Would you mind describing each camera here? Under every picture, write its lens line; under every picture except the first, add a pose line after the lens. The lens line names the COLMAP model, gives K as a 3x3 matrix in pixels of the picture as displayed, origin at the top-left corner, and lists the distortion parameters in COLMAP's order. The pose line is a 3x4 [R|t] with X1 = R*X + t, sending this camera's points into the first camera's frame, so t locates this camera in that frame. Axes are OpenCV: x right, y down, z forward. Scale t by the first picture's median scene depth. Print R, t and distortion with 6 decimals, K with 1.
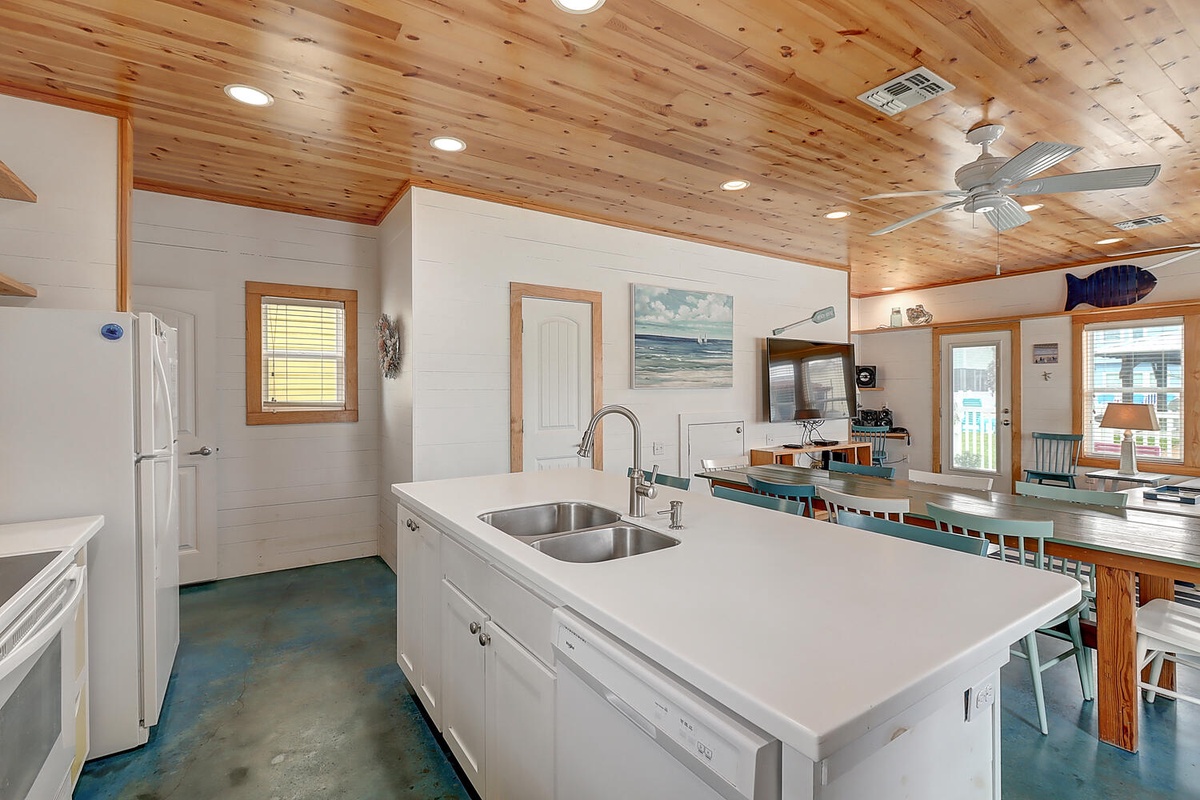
lens RADIAL K [[551.3, 0, 600.5], [0, 551.3, 391.8], [0, 0, 1]] dist [0.002129, -0.000940]
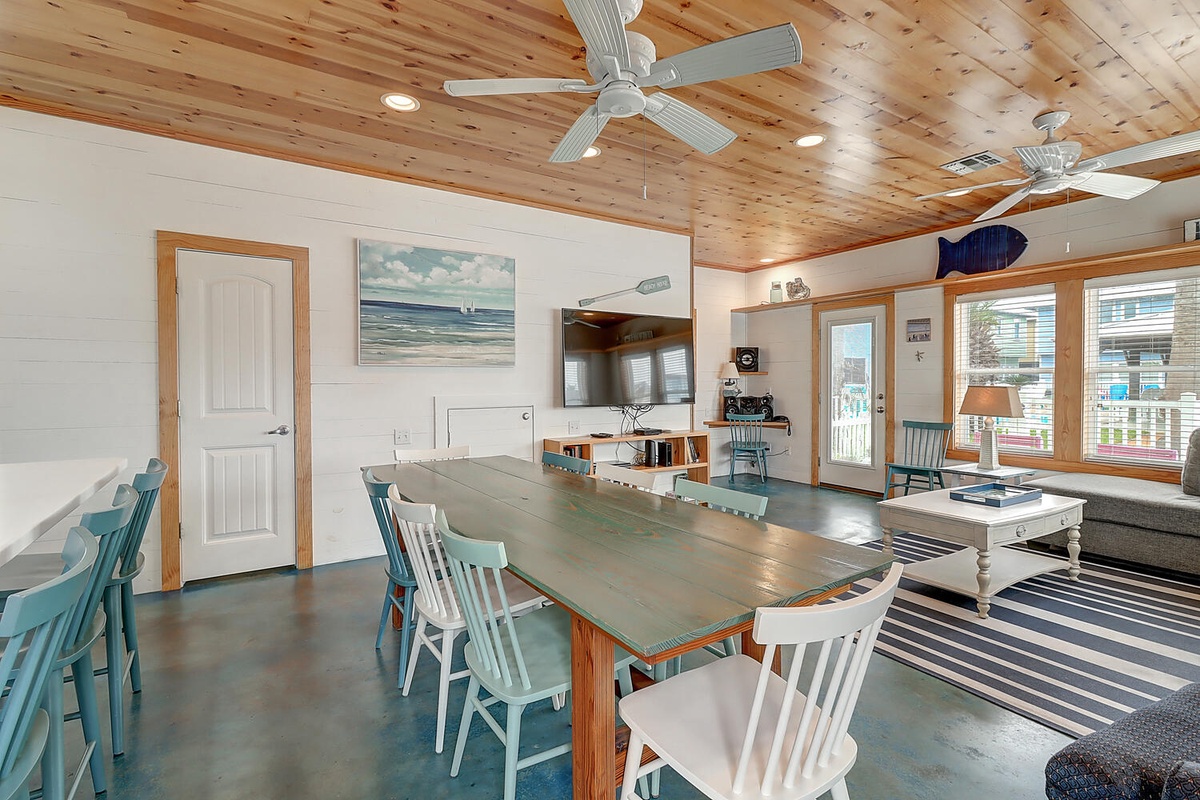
lens RADIAL K [[551.3, 0, 600.6], [0, 551.3, 391.9], [0, 0, 1]] dist [0.002129, -0.000940]
pose [[0.999923, 0.001449, -0.012329, 0.347913], [-0.001278, 0.999903, 0.013865, 0.018283], [0.012347, -0.013848, 0.999828, 0.134072]]
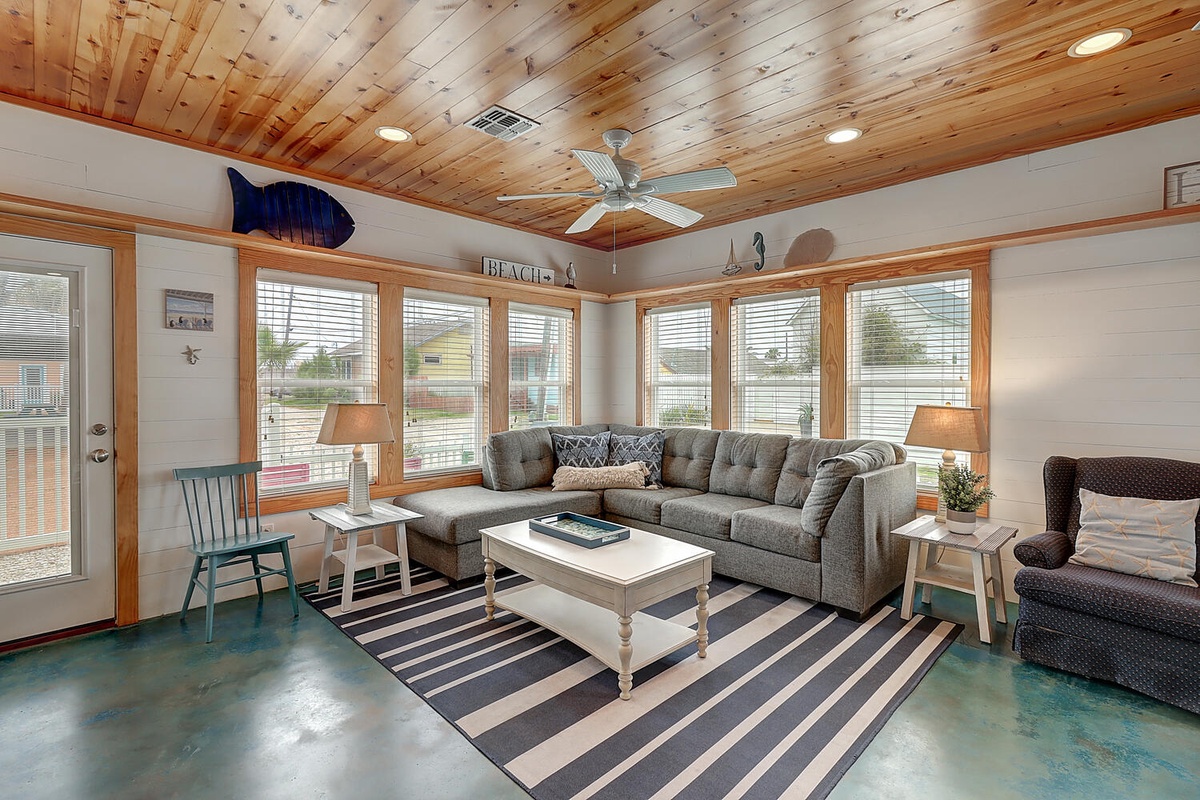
lens RADIAL K [[551.3, 0, 600.3], [0, 551.3, 392.7], [0, 0, 1]] dist [0.002129, -0.000940]
pose [[-0.209553, -0.009526, 0.977751, 0.254192], [0.003949, 0.999936, 0.010588, 0.002559], [-0.977789, 0.006080, -0.209502, 0.812617]]
